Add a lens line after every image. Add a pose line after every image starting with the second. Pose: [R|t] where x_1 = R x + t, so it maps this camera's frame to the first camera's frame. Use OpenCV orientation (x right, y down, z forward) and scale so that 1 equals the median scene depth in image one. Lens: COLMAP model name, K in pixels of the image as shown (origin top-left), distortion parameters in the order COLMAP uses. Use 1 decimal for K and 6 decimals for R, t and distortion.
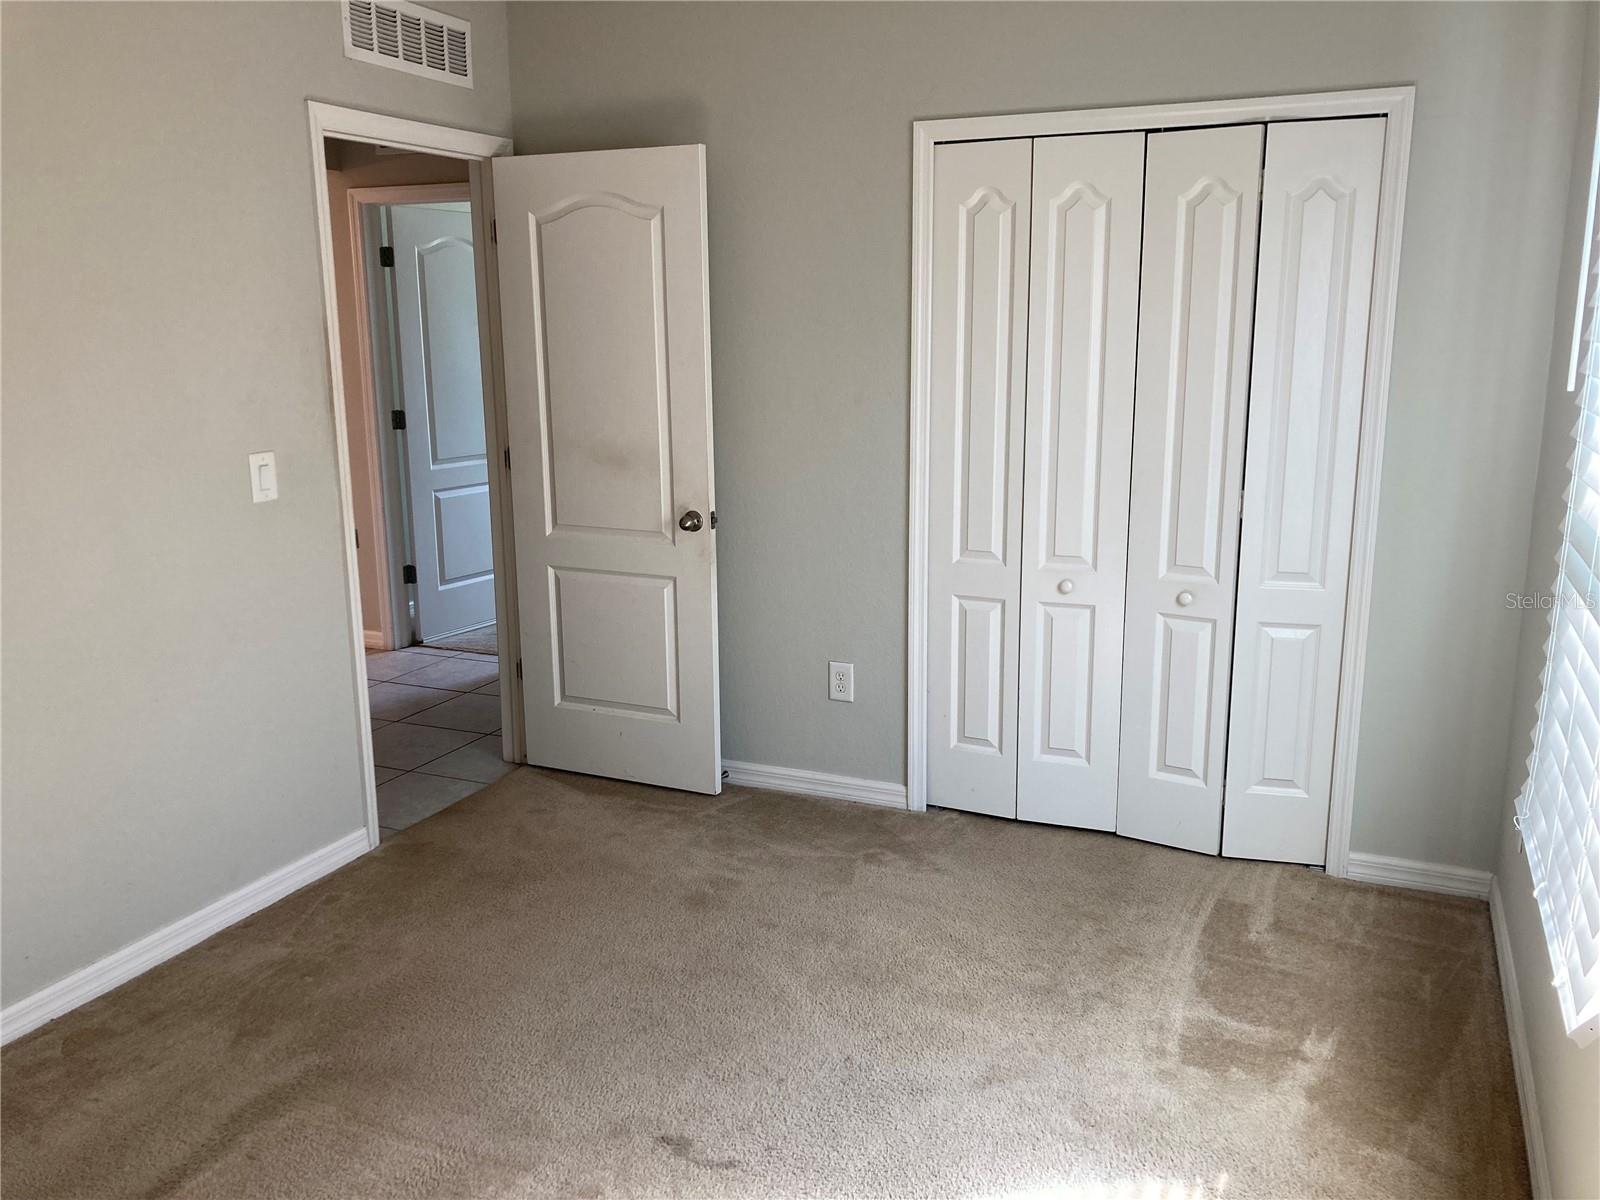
lens RADIAL K [[1308.4, 0, 802.3], [0, 1308.4, 584.0], [0, 0, 1]] dist [0.051304, -0.045096]
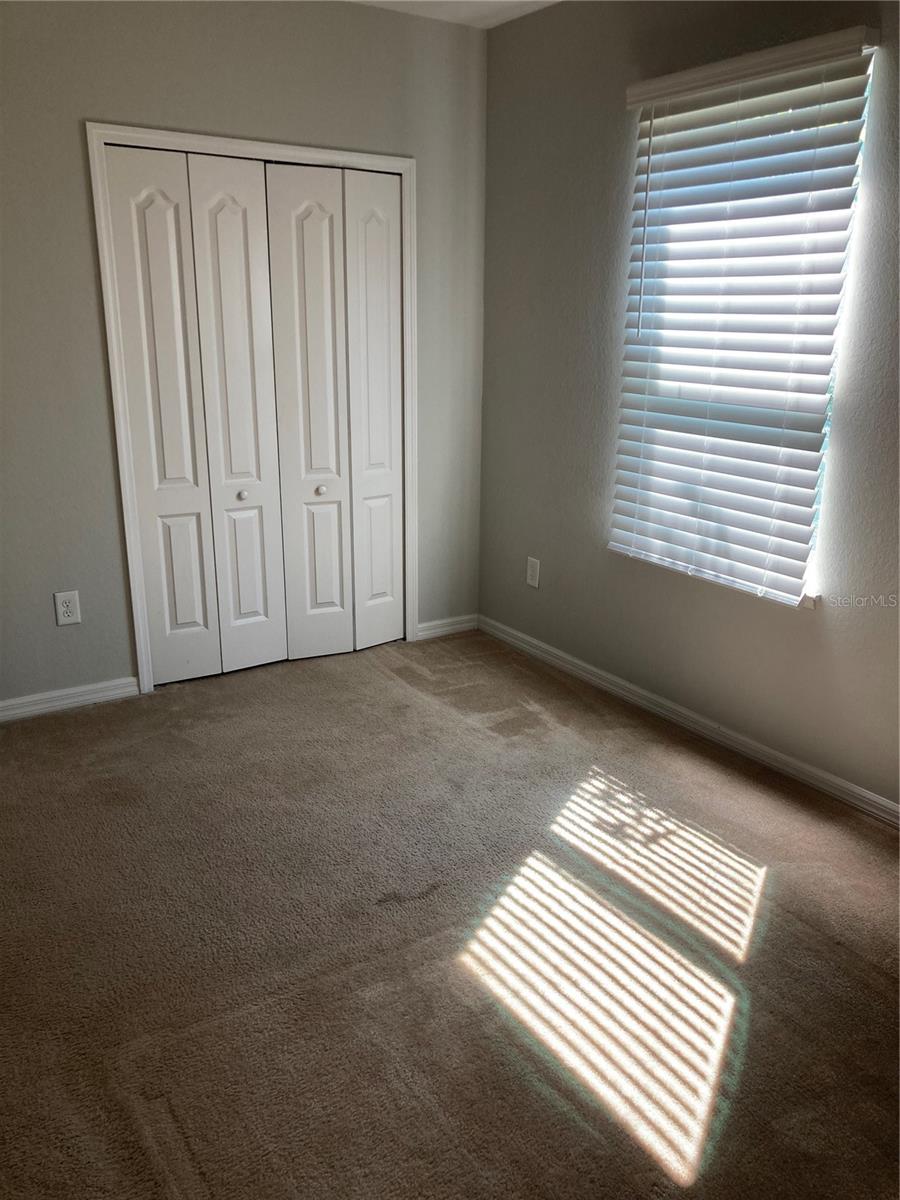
lens RADIAL K [[981.3, 0, 452.1], [0, 981.3, 598.9], [0, 0, 1]] dist [0.051304, -0.045096]
pose [[0.546312, -0.220619, 0.808004, -0.563887], [0.157241, 0.974549, 0.159778, -0.023629], [-0.822690, 0.039763, 0.567098, 0.240969]]
